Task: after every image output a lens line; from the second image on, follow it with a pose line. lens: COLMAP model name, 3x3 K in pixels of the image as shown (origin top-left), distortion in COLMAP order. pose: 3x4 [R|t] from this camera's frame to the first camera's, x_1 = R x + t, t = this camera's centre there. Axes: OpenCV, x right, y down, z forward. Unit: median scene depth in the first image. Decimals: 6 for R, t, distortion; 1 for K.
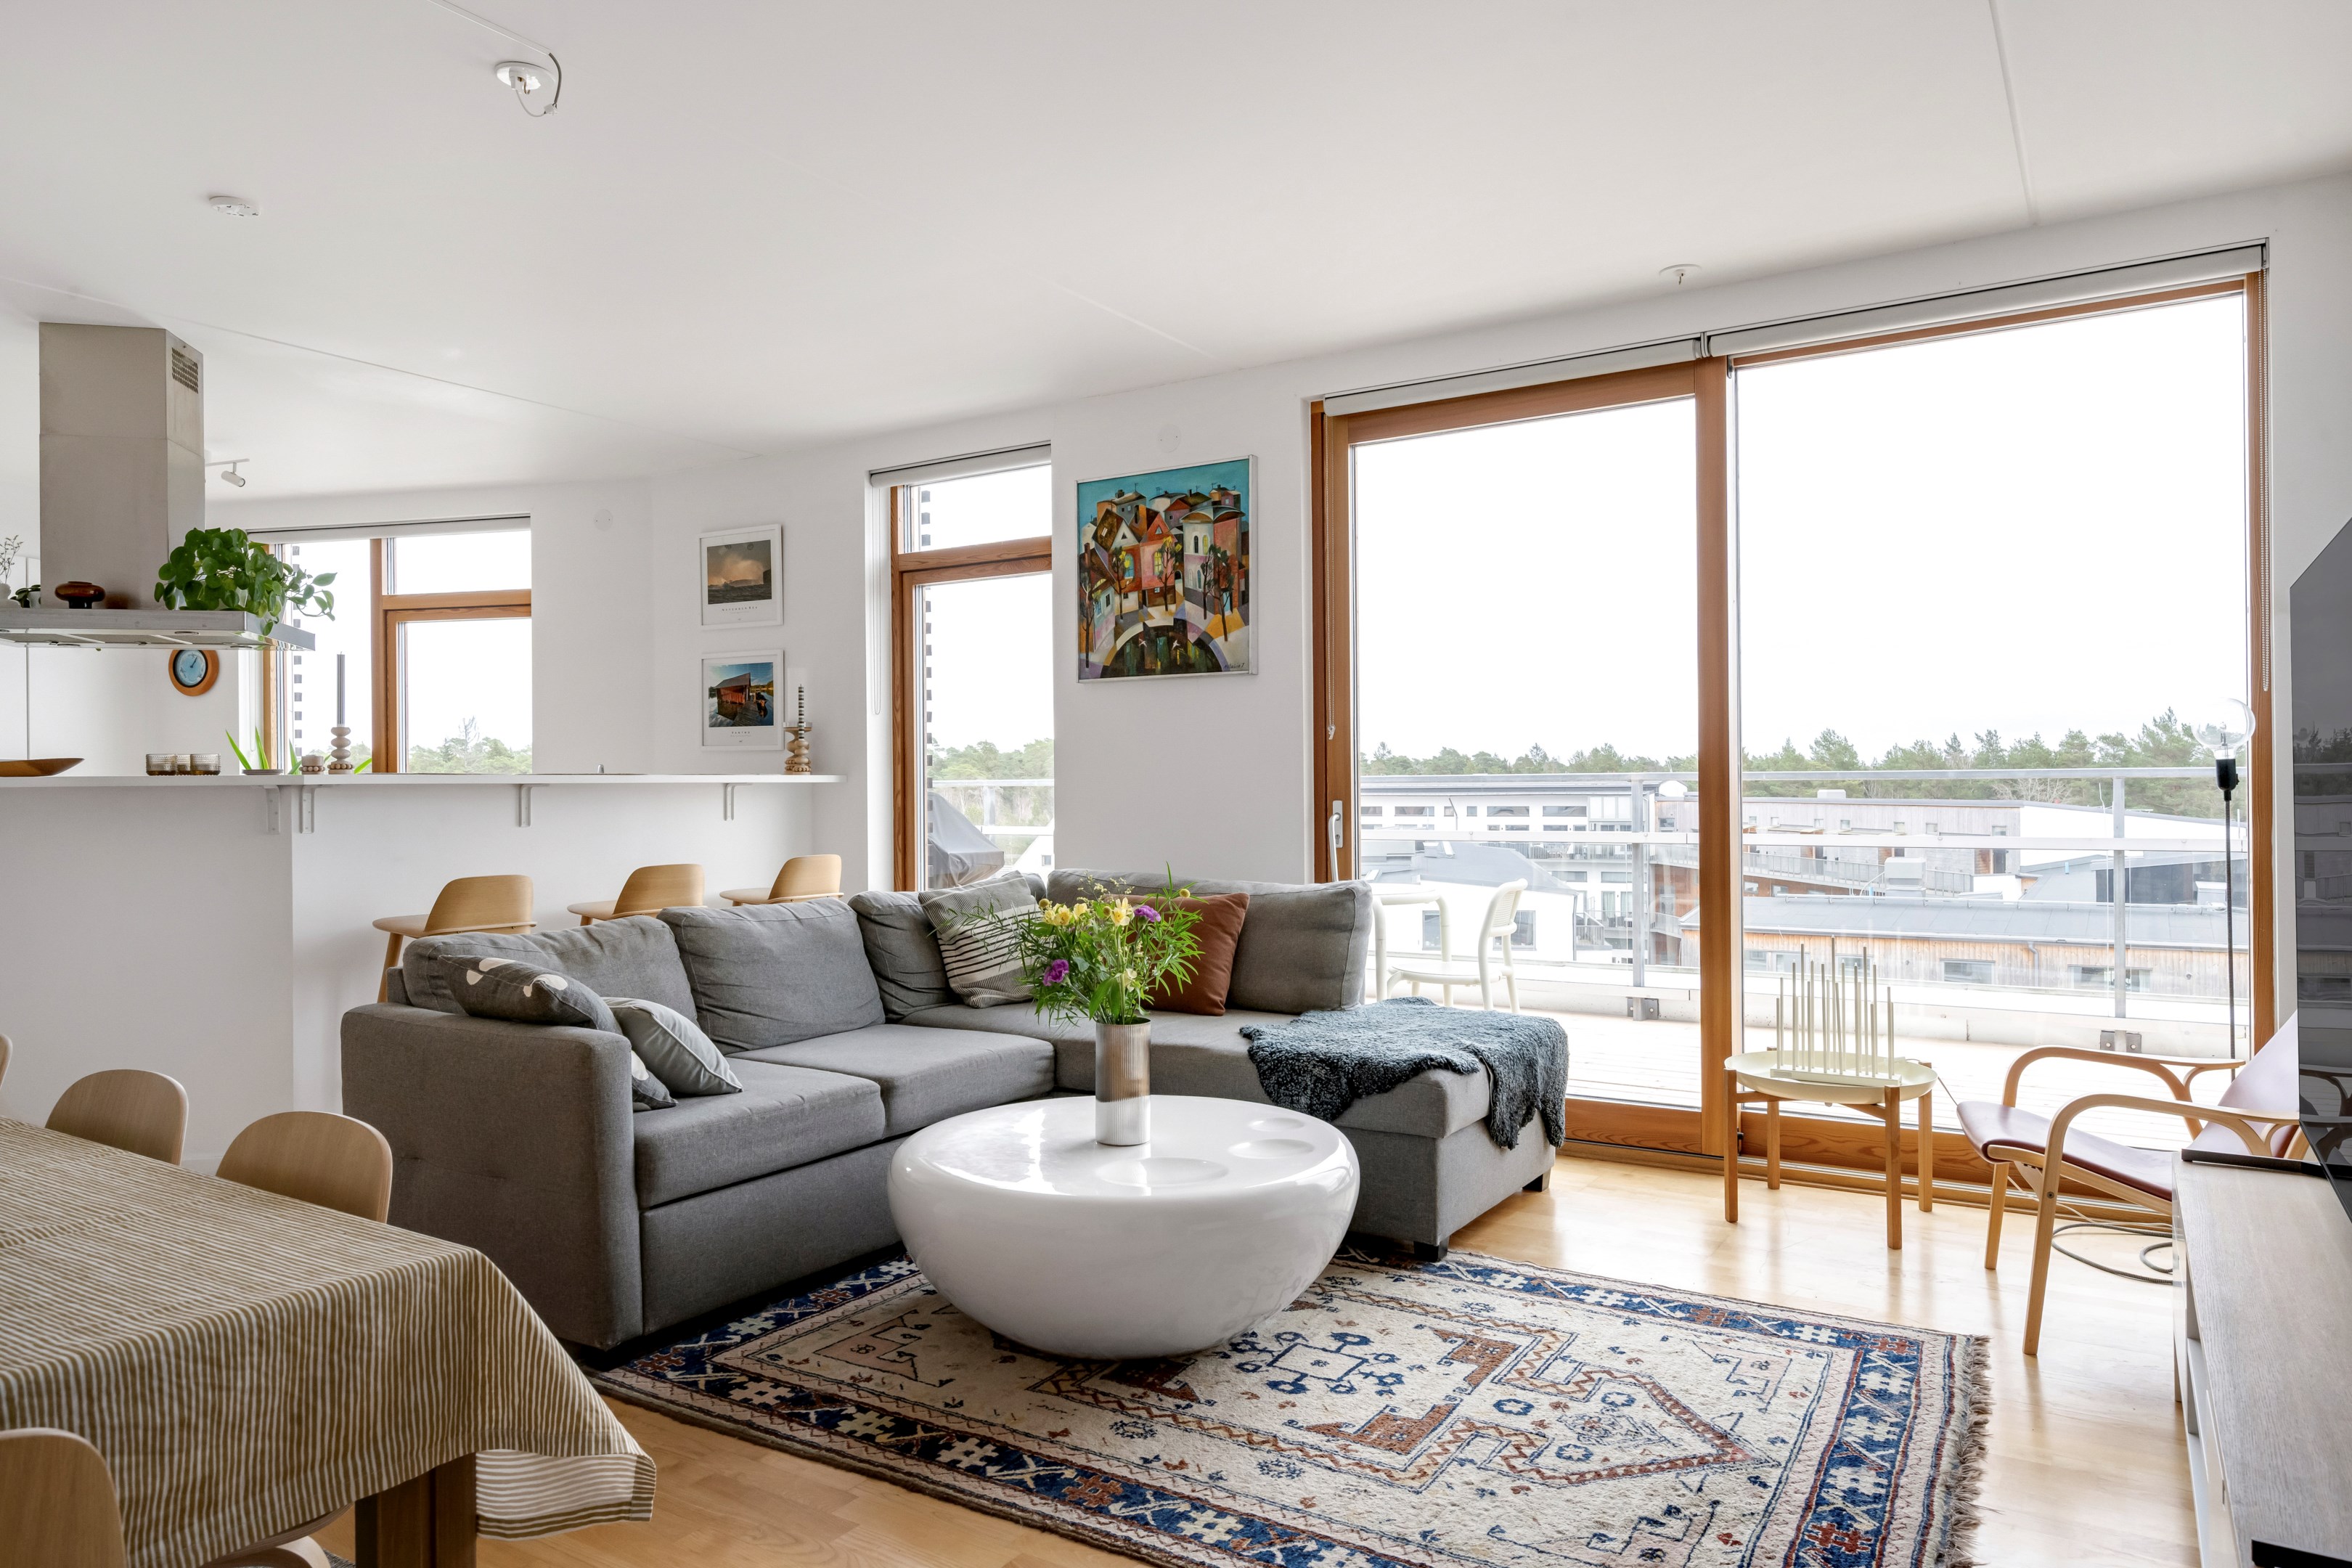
lens RADIAL K [[1504.5, 0, 1179.9], [0, 1504.5, 784.6], [0, 0, 1]] dist [0.002755, -0.007249]
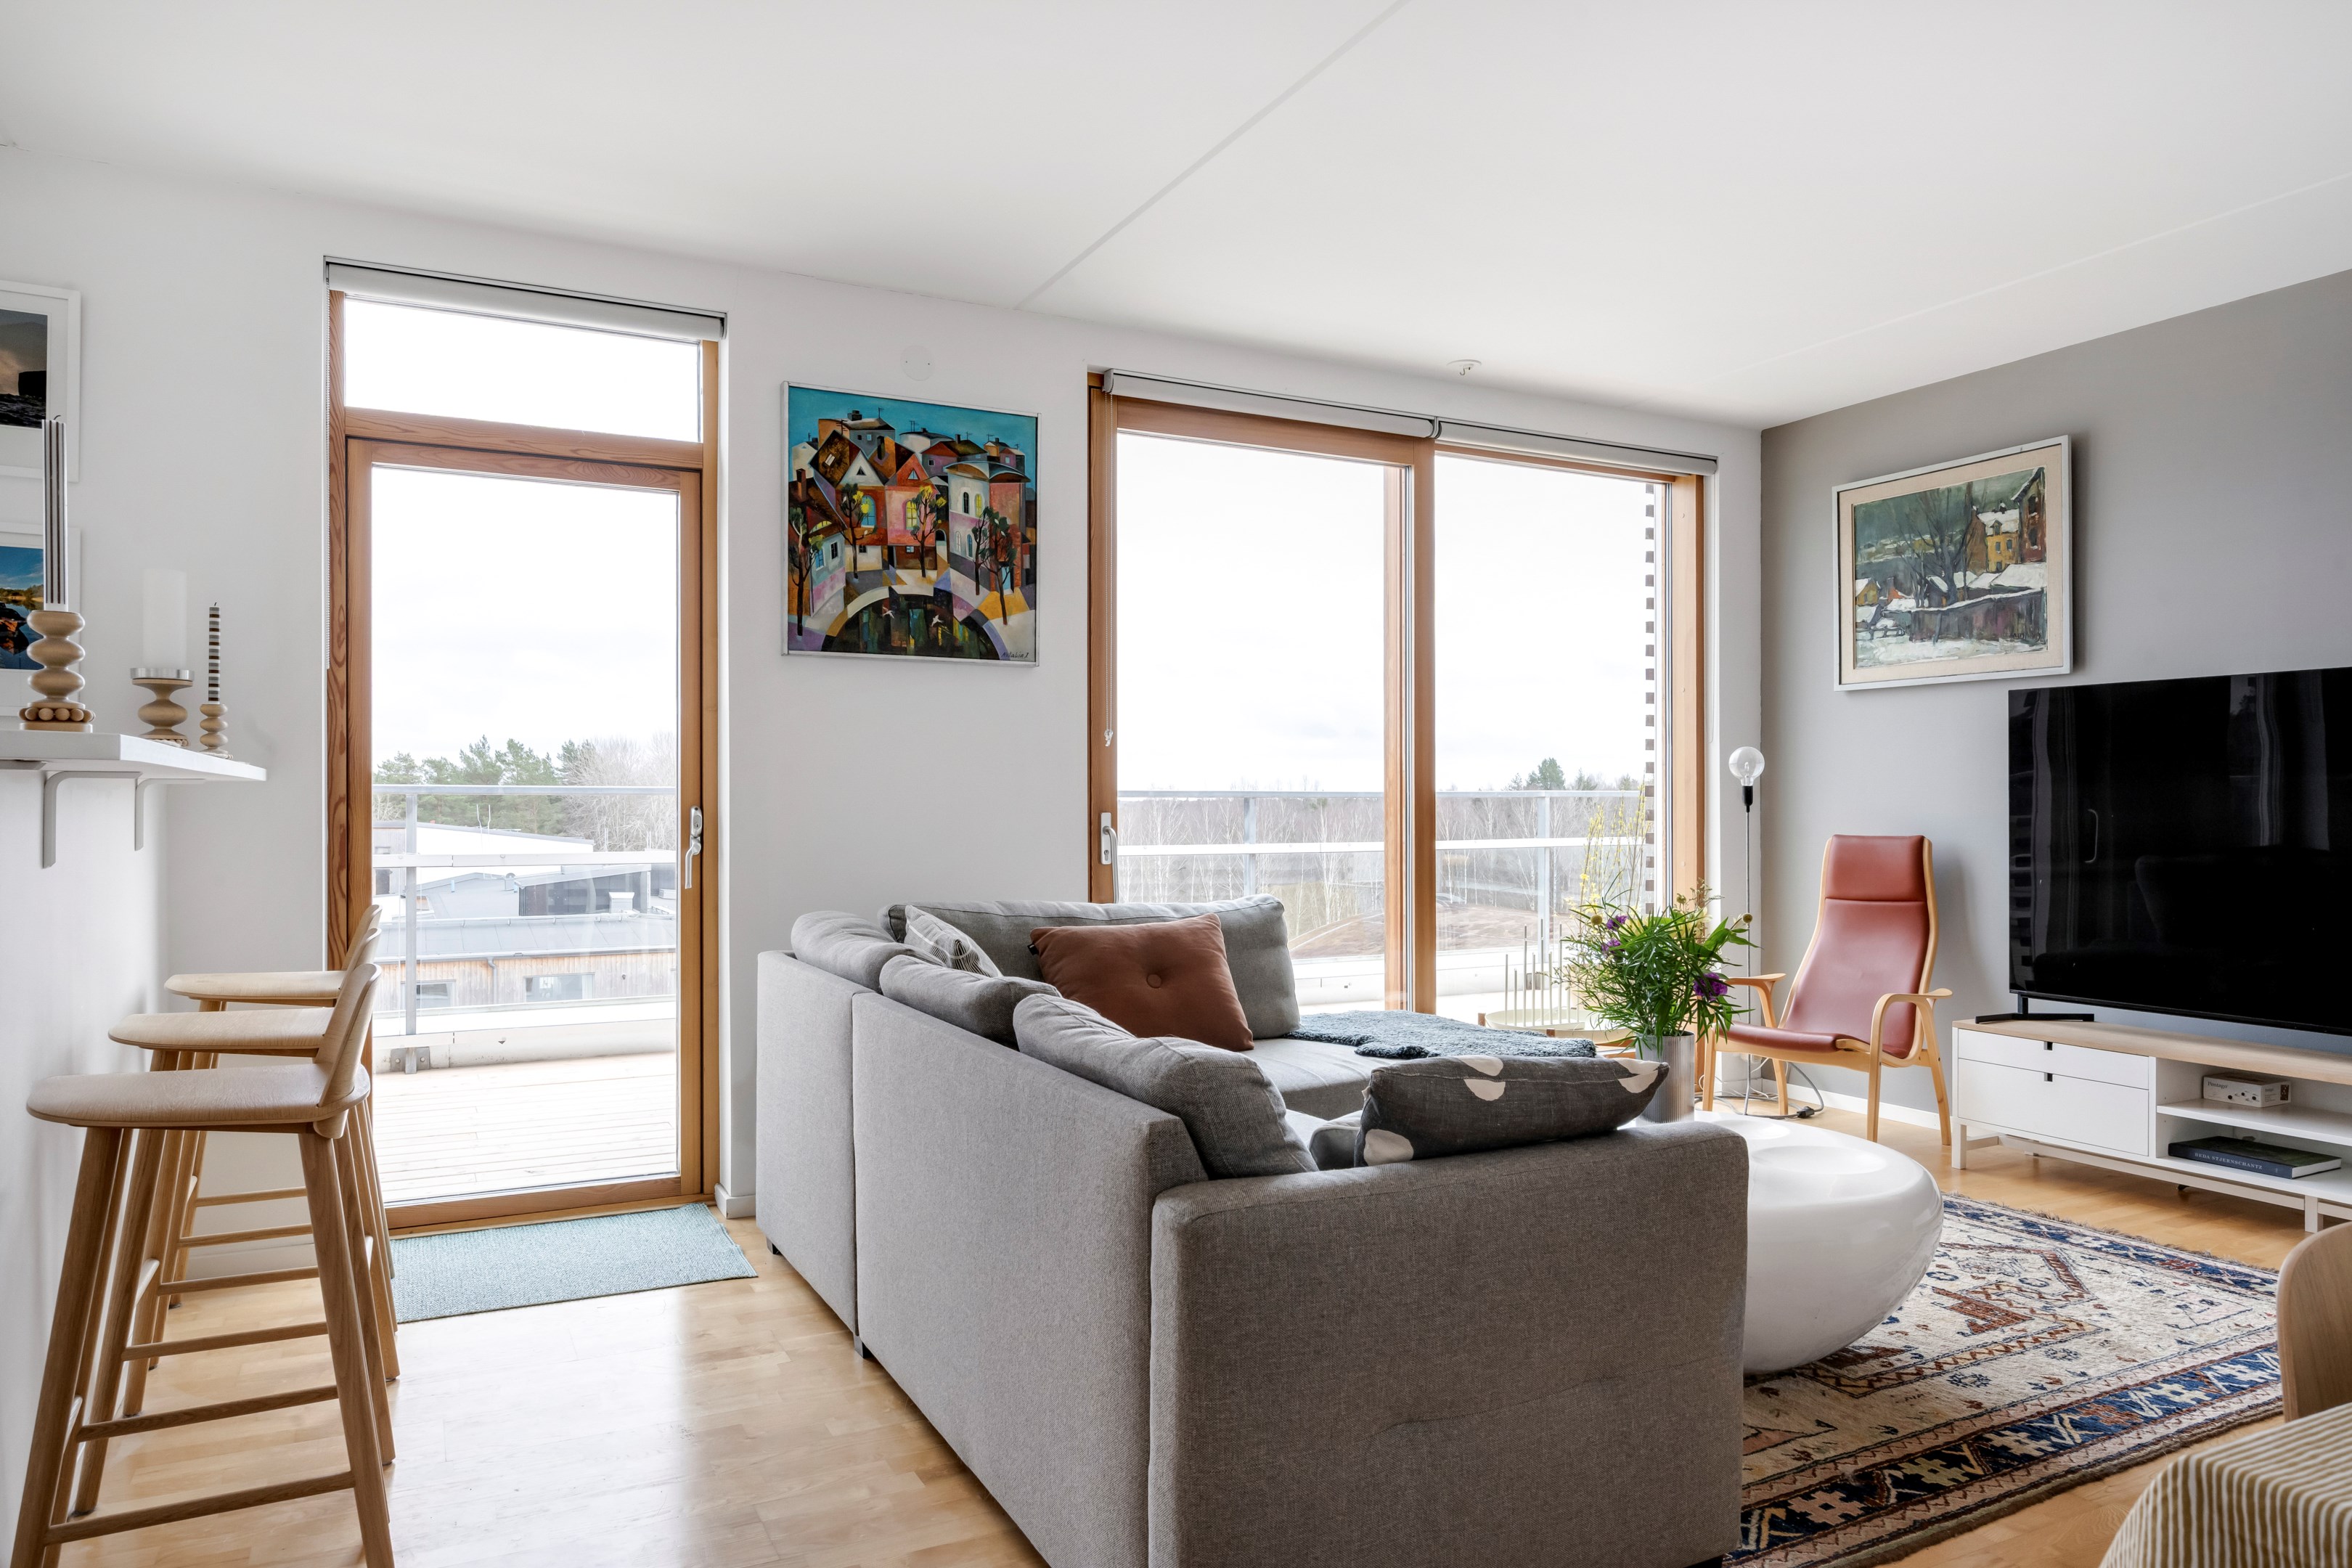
lens RADIAL K [[1504.5, 0, 1184.6], [0, 1504.5, 808.7], [0, 0, 1]] dist [0.002755, -0.007249]
pose [[0.499177, 0.005096, 0.866485, -0.737289], [-0.006520, 0.999976, -0.002125, 0.010656], [-0.866475, -0.004589, 0.499199, 0.552634]]
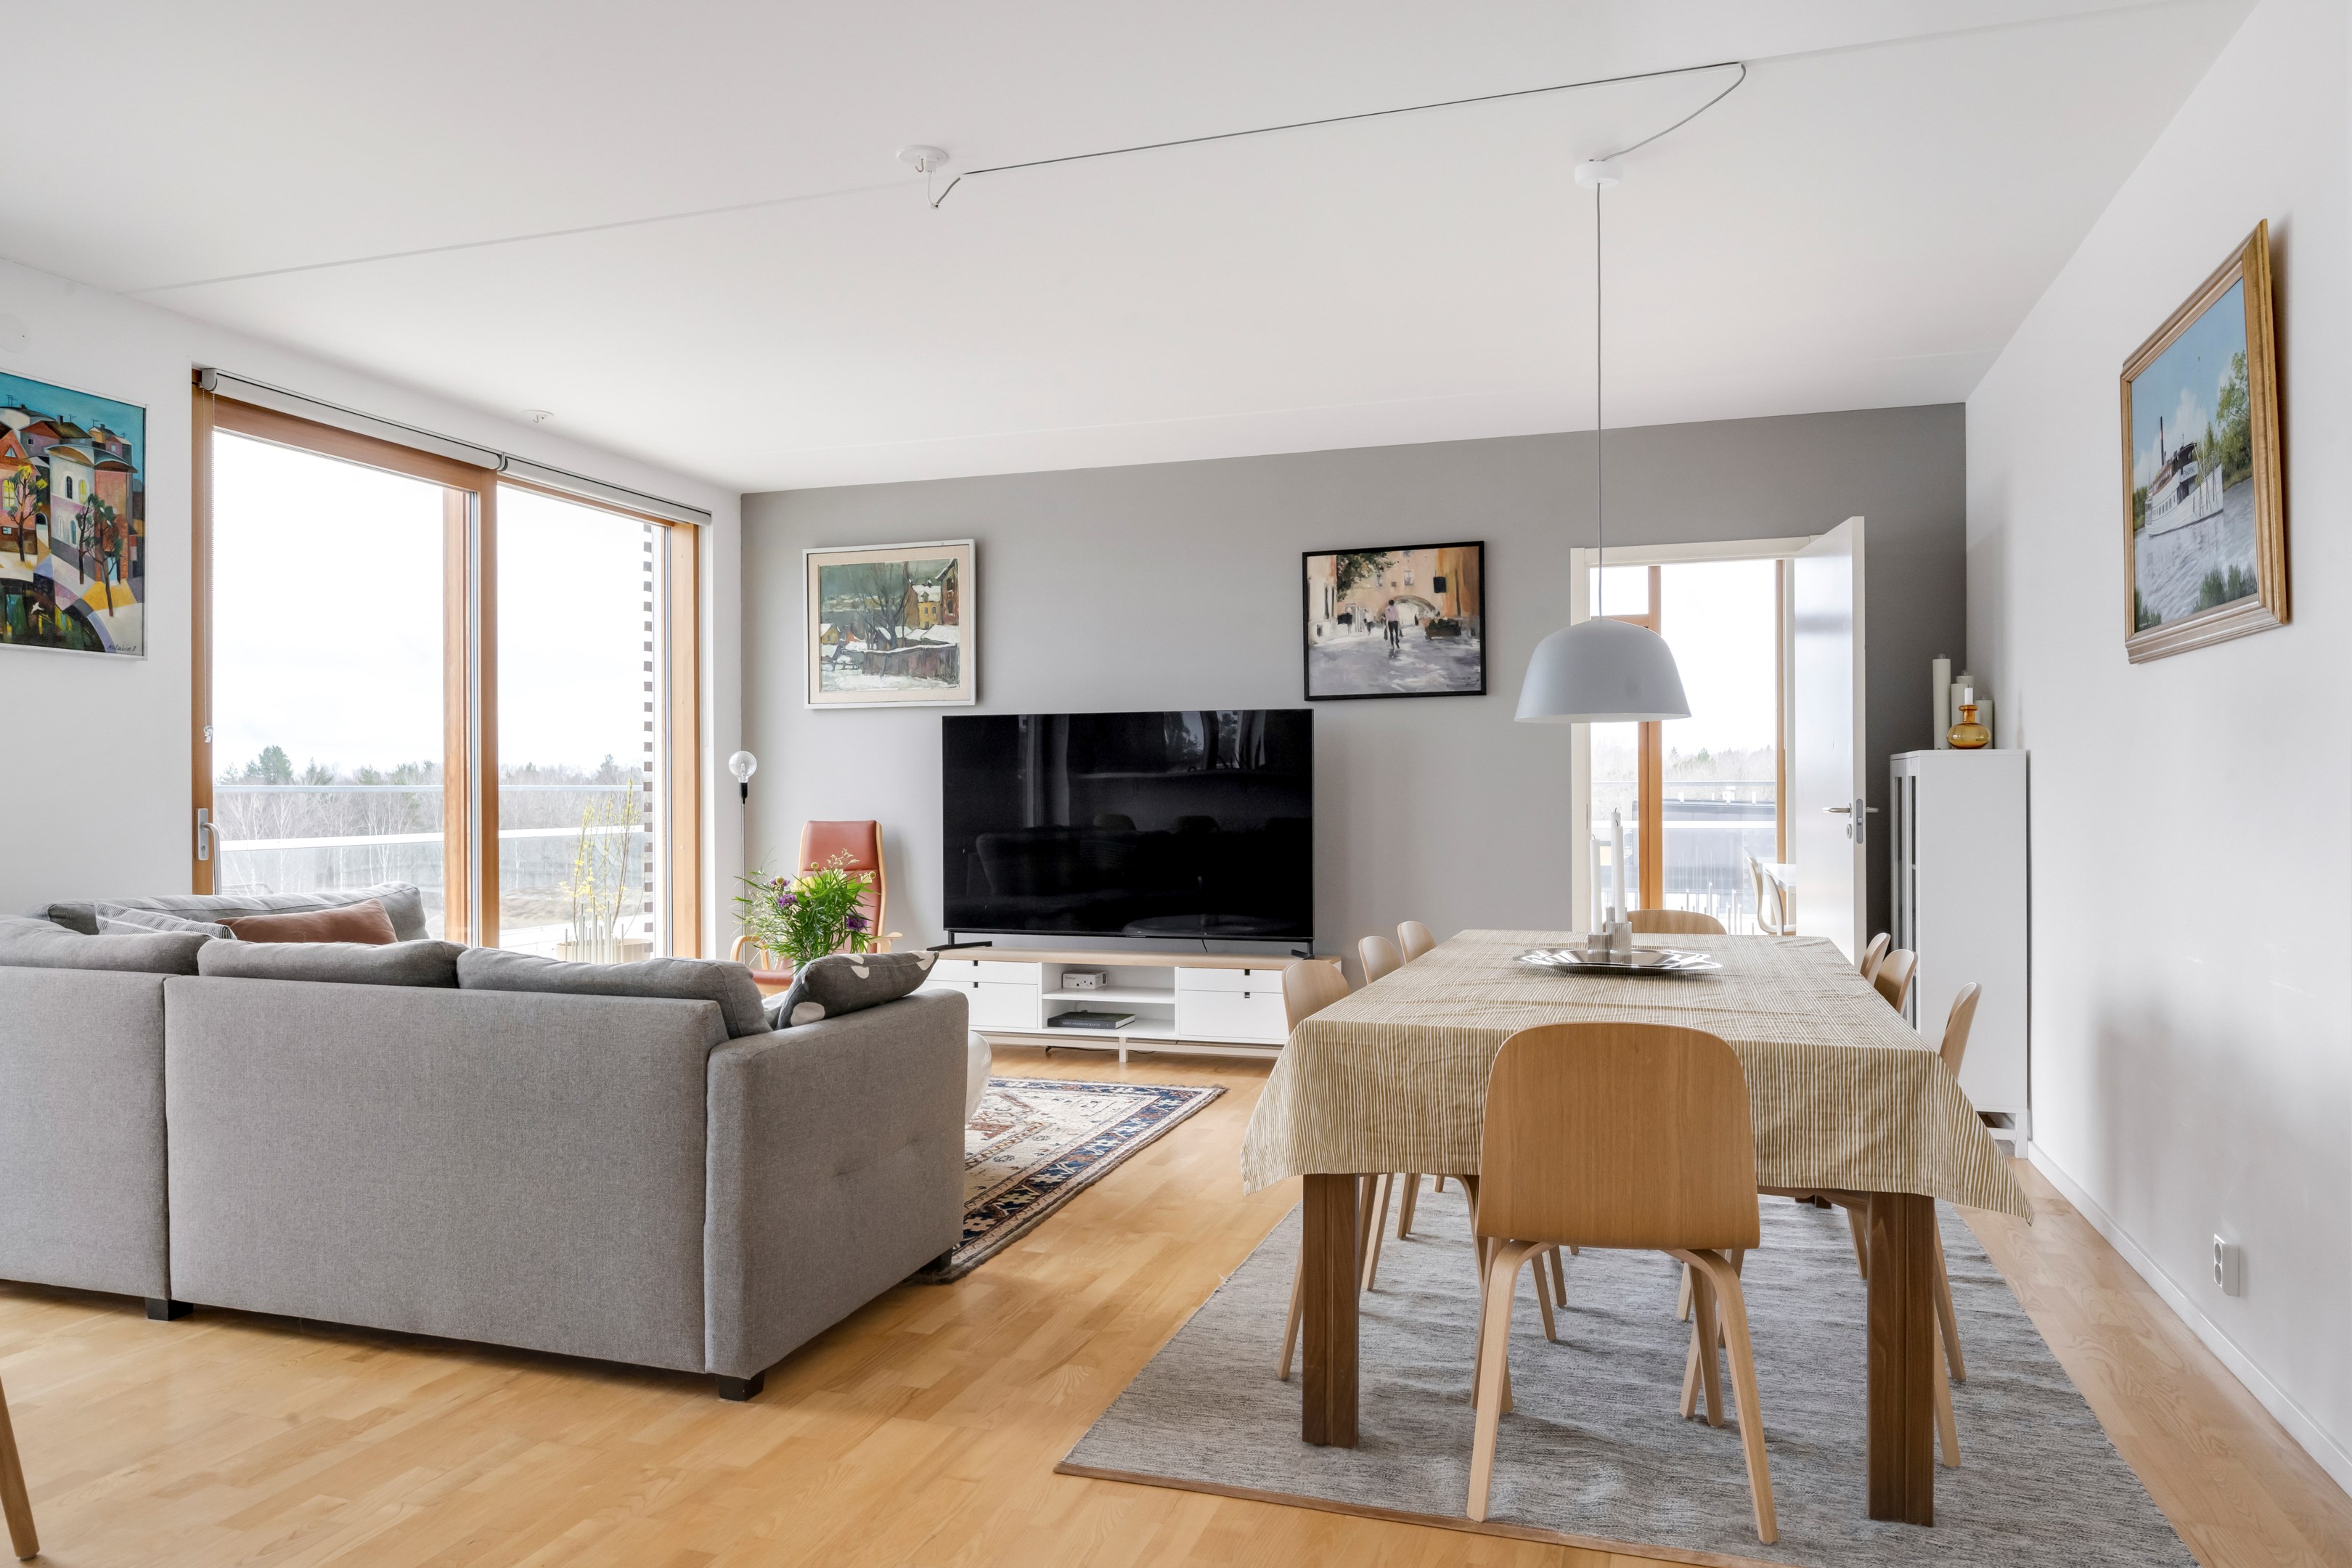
lens RADIAL K [[1504.5, 0, 1193.4], [0, 1504.5, 787.4], [0, 0, 1]] dist [0.002755, -0.007249]
pose [[-0.255071, 0.013199, 0.966832, -1.038001], [0.002631, 0.999913, -0.012956, 0.012334], [-0.966919, -0.000761, -0.255084, 0.718540]]
